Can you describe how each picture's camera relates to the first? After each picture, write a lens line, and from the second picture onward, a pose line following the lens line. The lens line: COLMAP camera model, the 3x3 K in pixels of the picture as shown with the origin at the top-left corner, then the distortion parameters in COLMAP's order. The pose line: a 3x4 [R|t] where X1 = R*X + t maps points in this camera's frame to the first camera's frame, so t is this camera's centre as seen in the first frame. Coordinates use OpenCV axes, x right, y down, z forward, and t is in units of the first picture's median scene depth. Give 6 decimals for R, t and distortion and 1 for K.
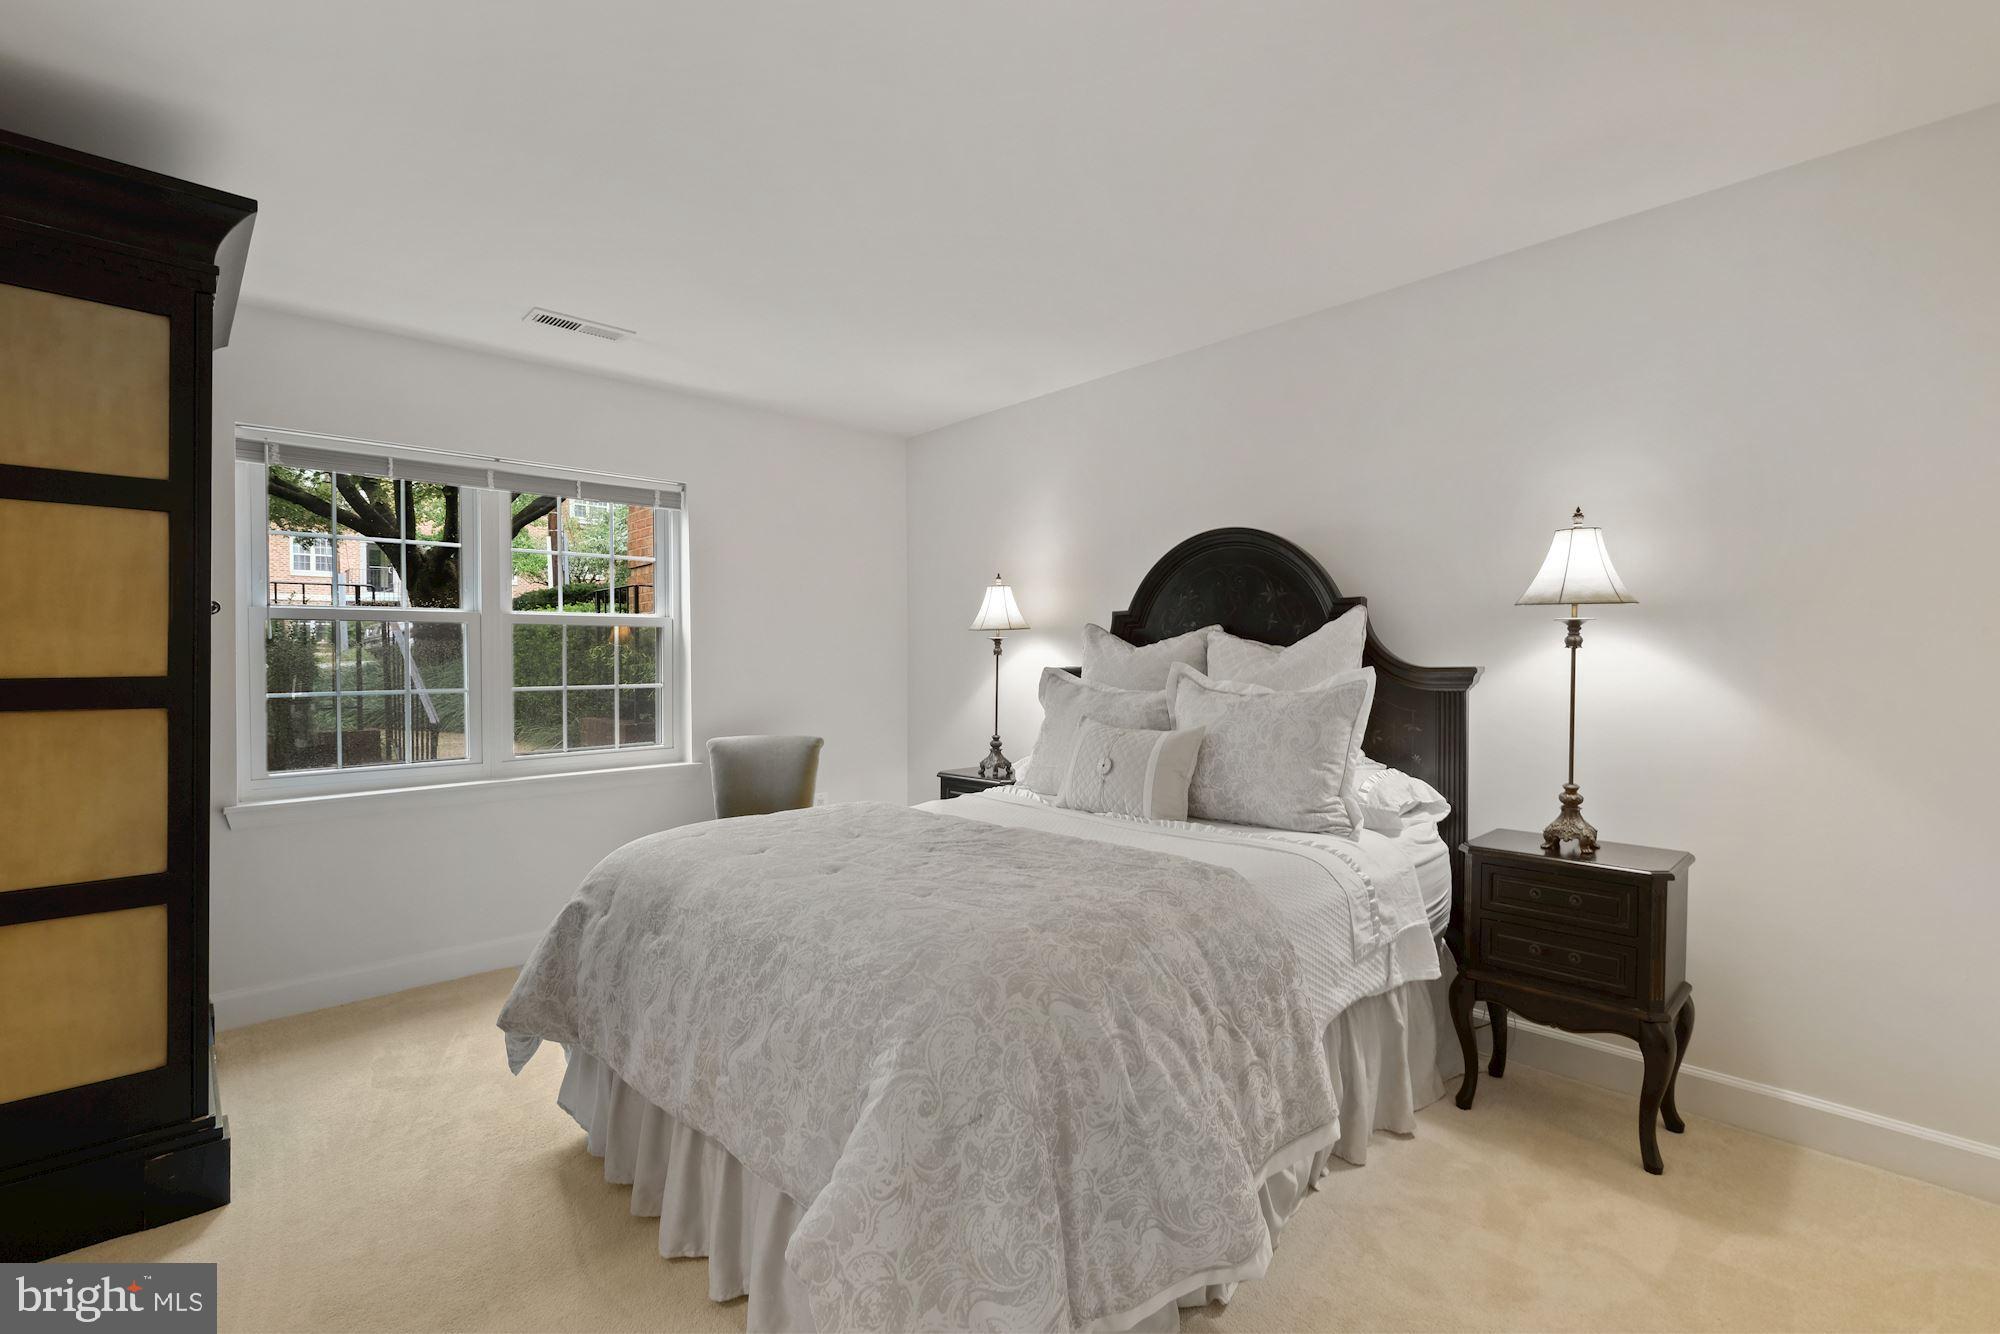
lens RADIAL K [[878.0, 0, 998.8], [0, 878.0, 656.3], [0, 0, 1]] dist [0.003046, -0.000024]
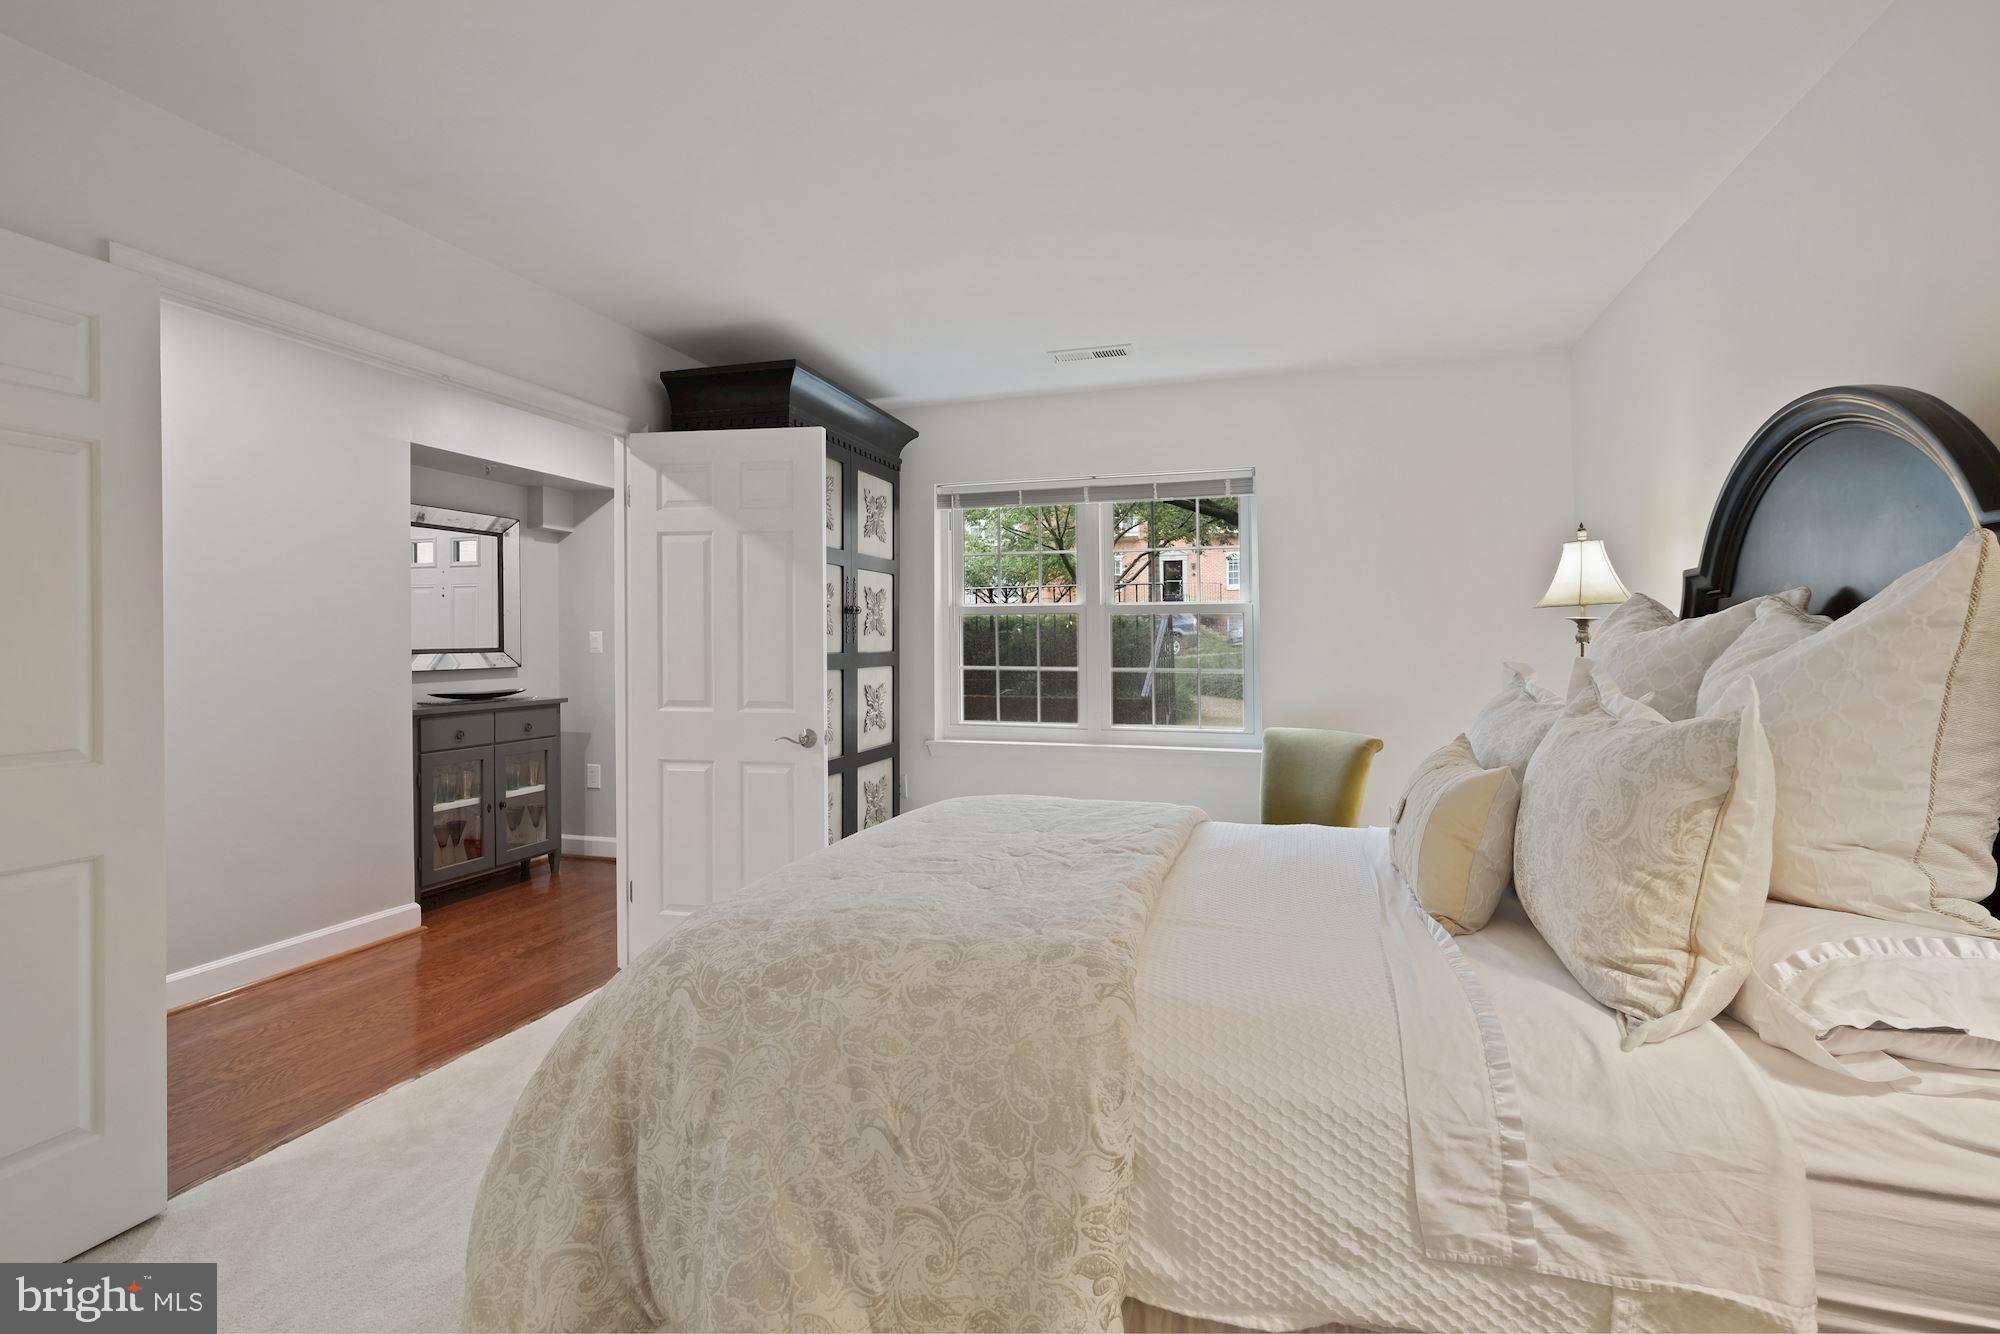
lens RADIAL K [[888.6, 0, 999.9], [0, 888.6, 623.7], [0, 0, 1]] dist [0.003059, 0.000039]
pose [[0.484735, -0.012590, -0.874571, 0.489969], [-0.004427, 0.999848, -0.016847, -0.003786], [0.874650, 0.012038, 0.484605, 0.353675]]
